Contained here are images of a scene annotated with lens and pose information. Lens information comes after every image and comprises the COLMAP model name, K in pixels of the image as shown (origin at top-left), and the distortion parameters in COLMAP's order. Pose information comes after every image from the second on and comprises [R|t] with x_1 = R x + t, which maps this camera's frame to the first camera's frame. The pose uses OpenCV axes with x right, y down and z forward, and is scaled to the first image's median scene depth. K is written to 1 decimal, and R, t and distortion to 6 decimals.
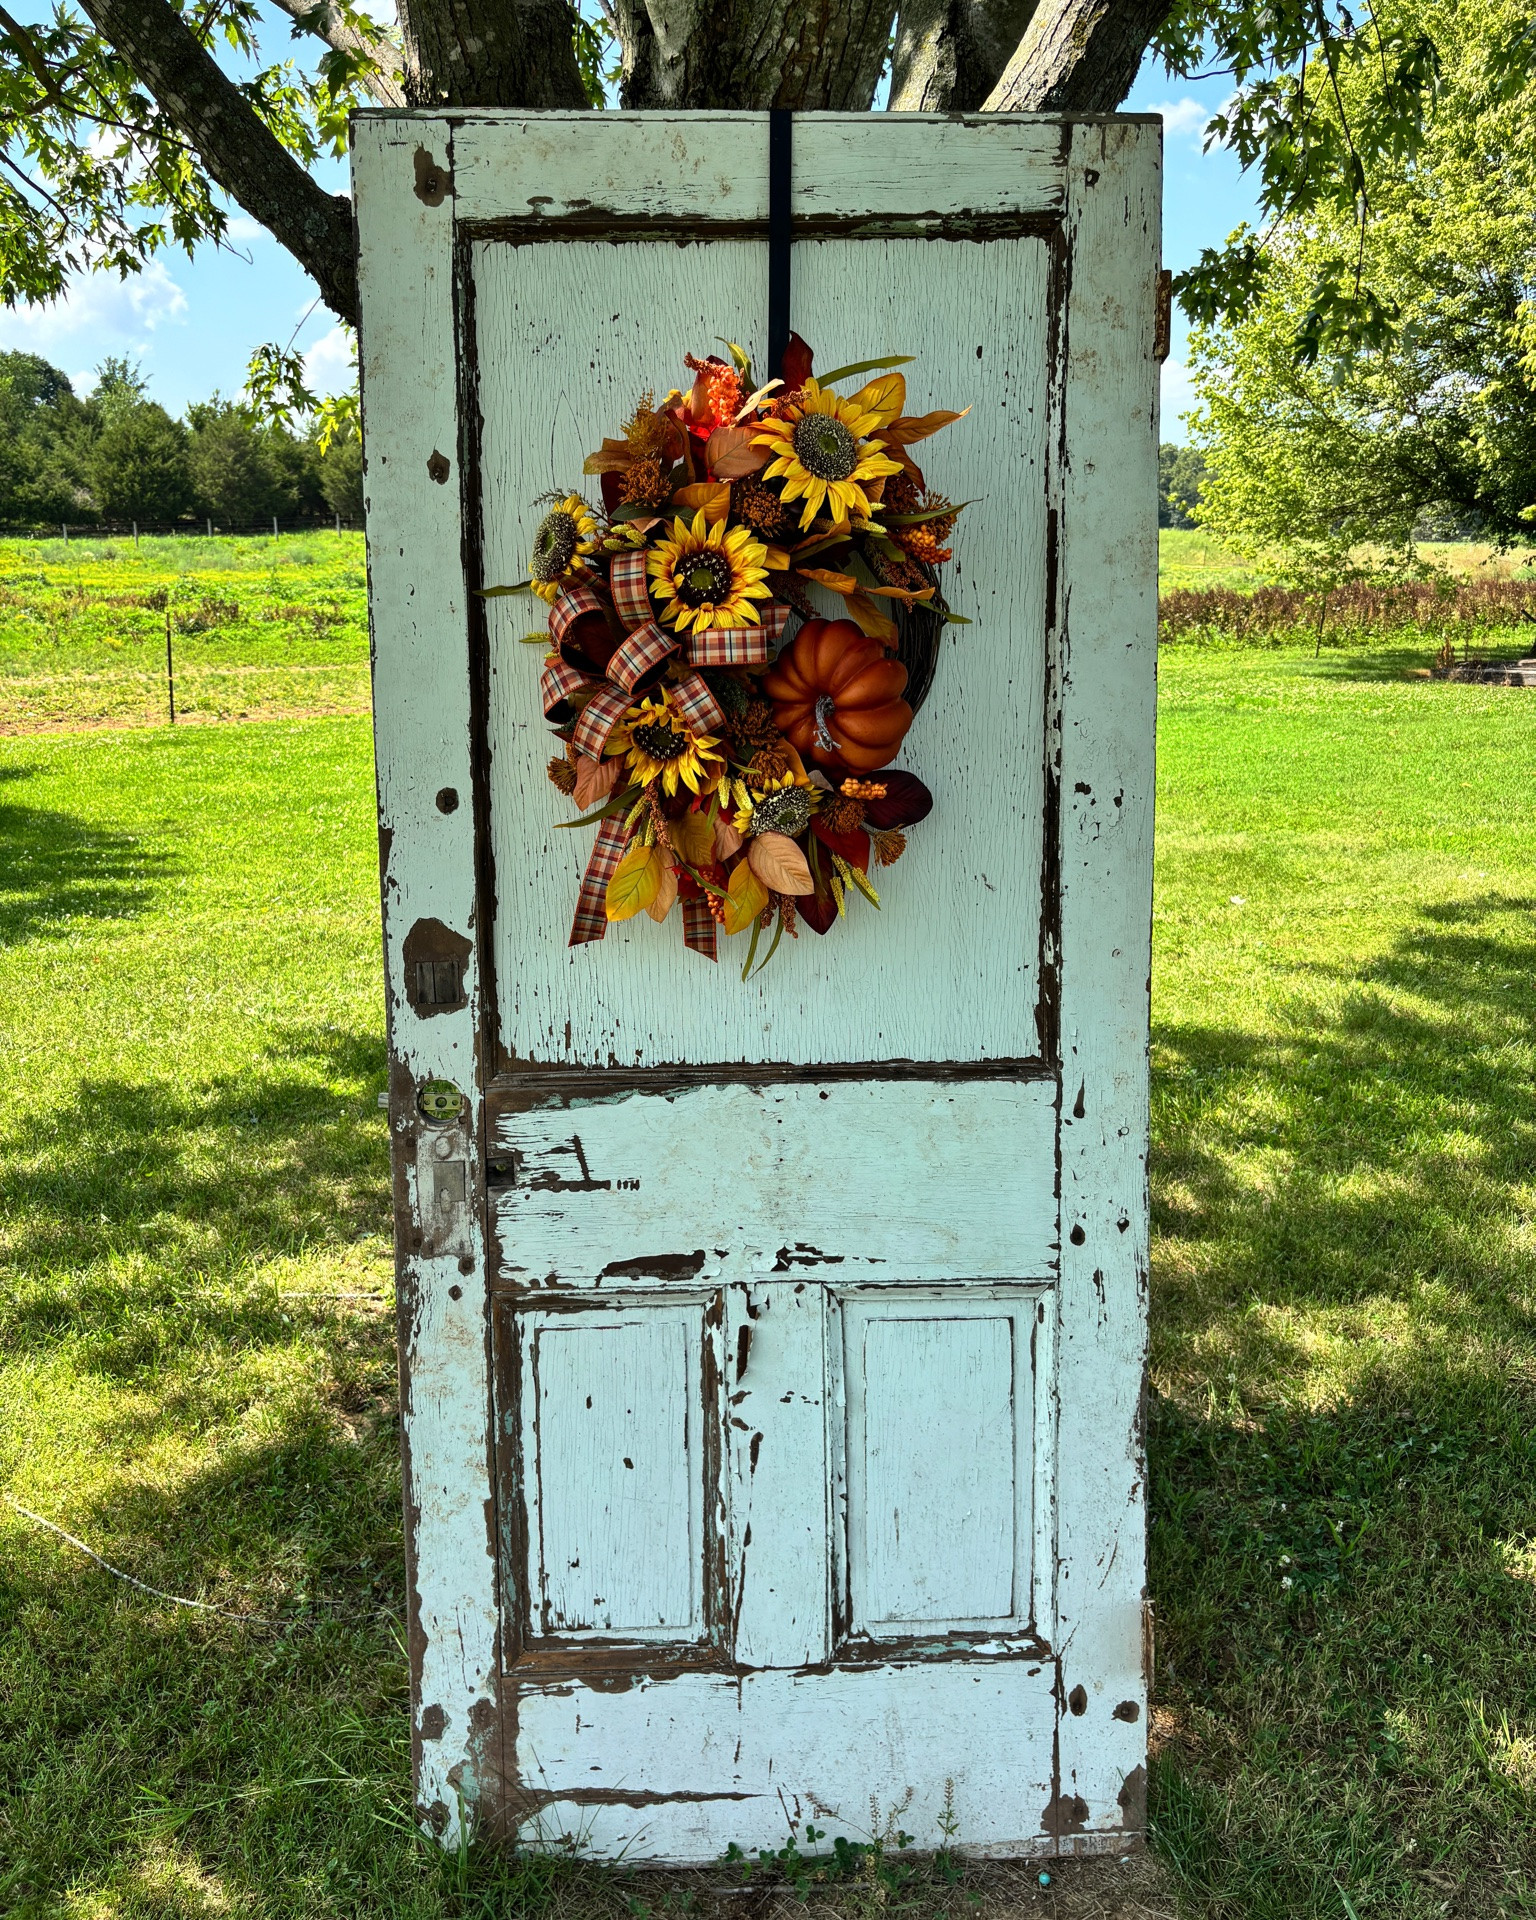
lens RADIAL K [[1510.9, 0, 752.1], [0, 1510.9, 958.0], [0, 0, 1]] dist [0.025603, -0.030841]
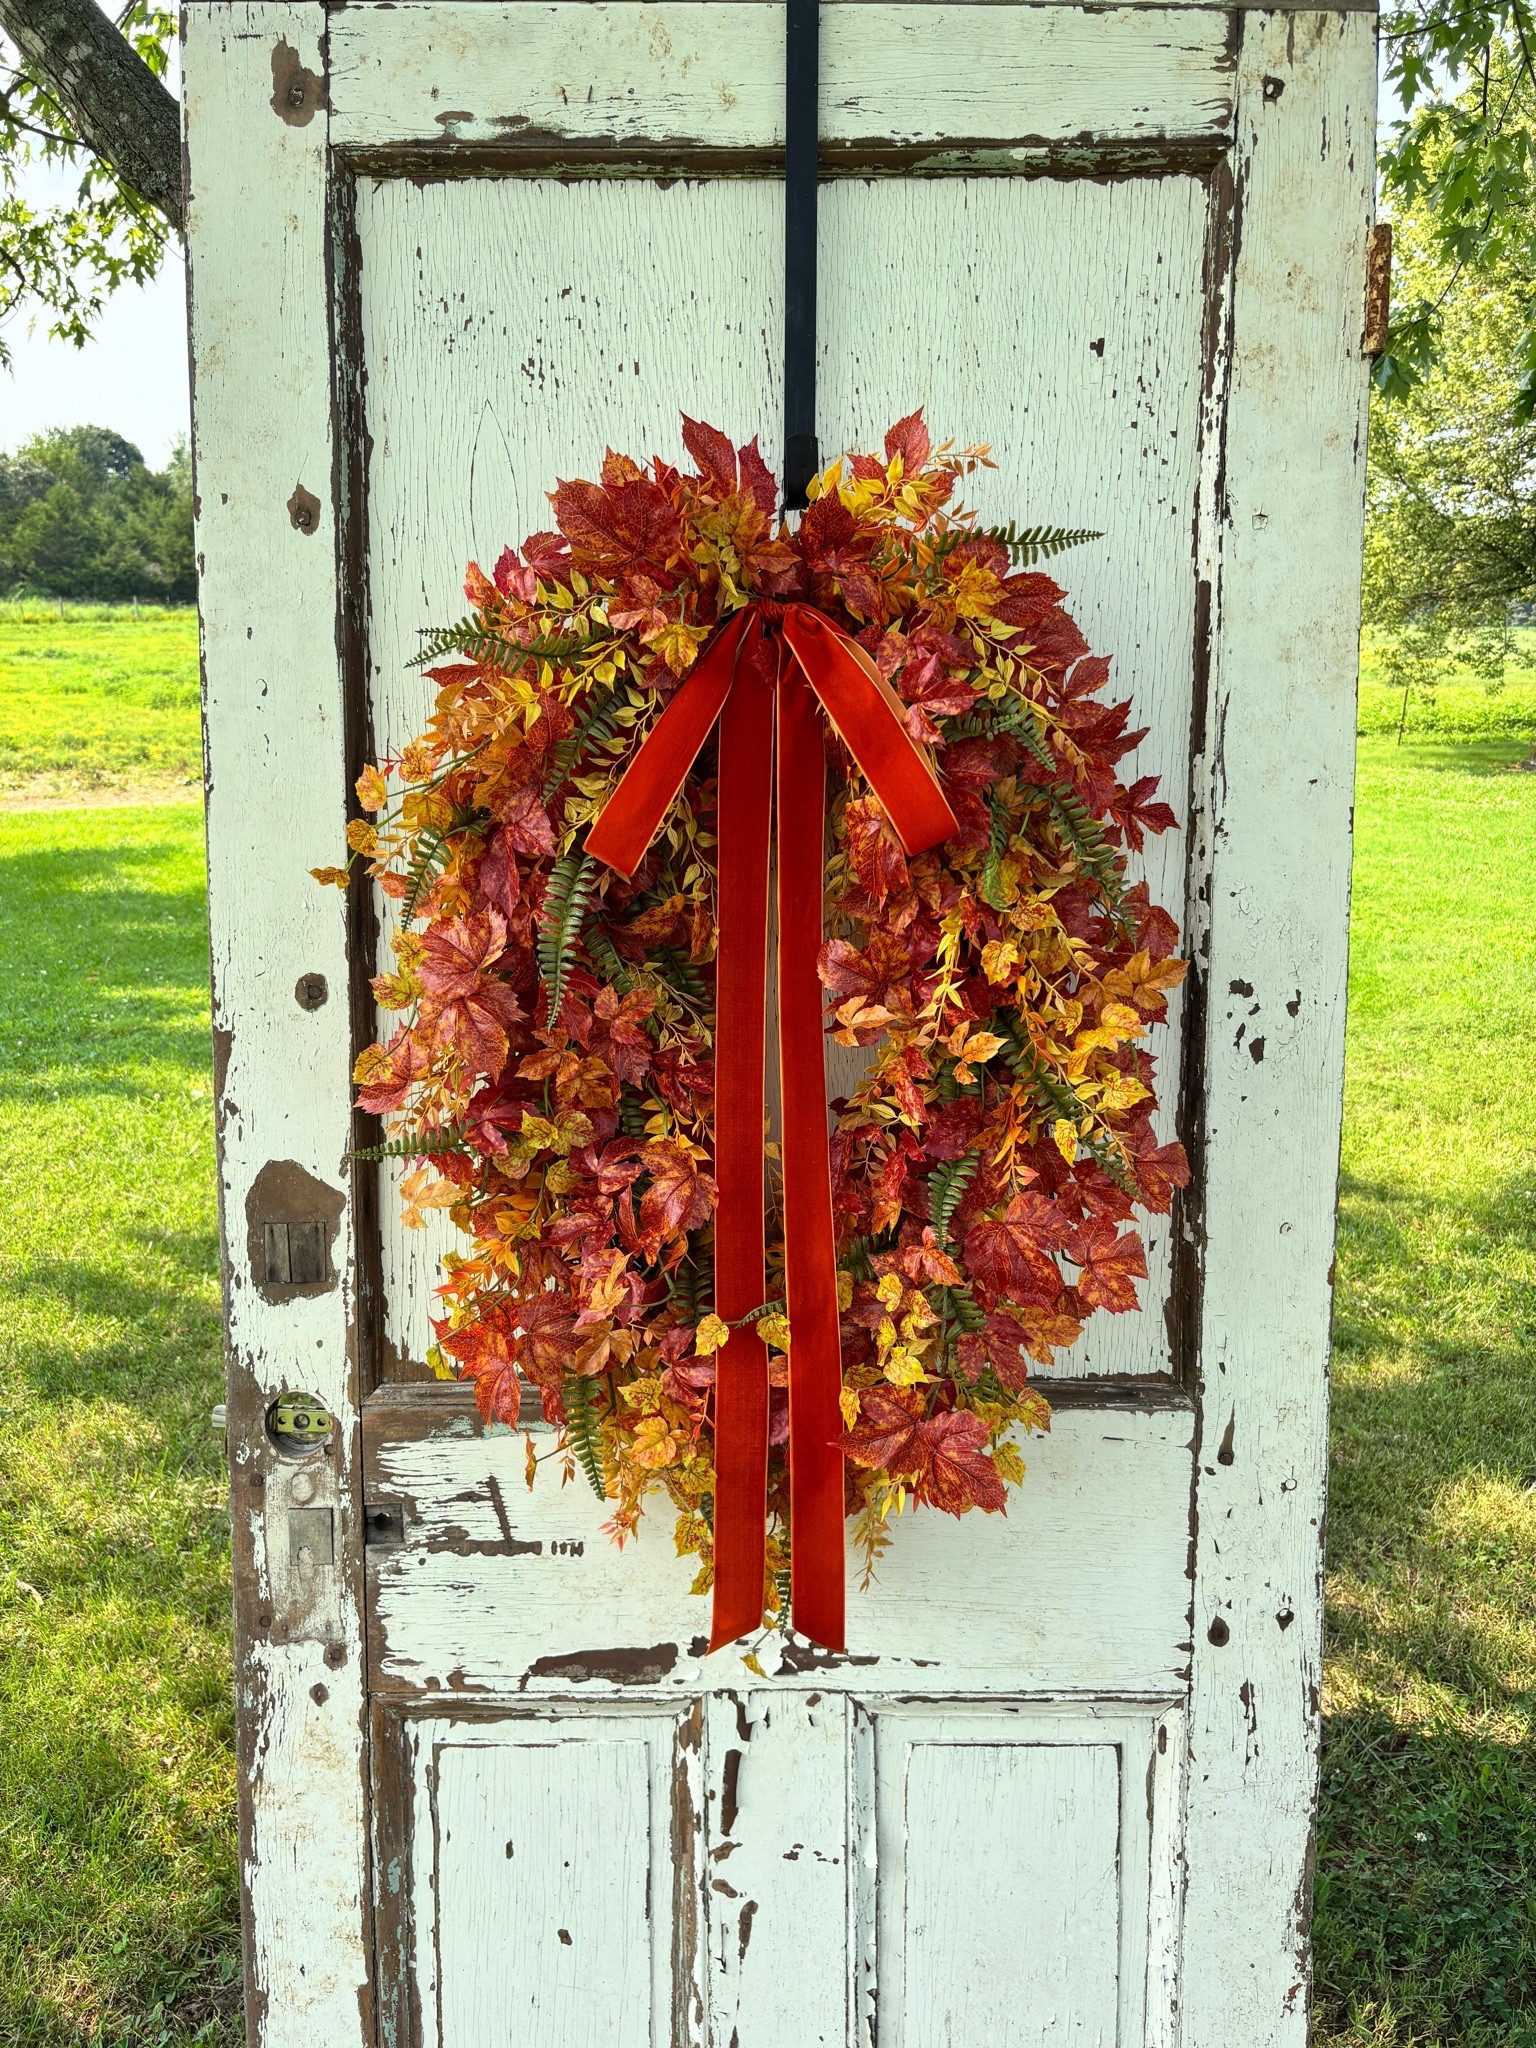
lens RADIAL K [[1513.8, 0, 770.1], [0, 1513.8, 1030.1], [0, 0, 1]] dist [0.021149, -0.029974]
pose [[0.999470, 0.017853, -0.027215, 0.025407], [-0.017973, 0.999830, -0.004150, -0.085734], [0.027136, 0.004637, 0.999621, 0.308830]]
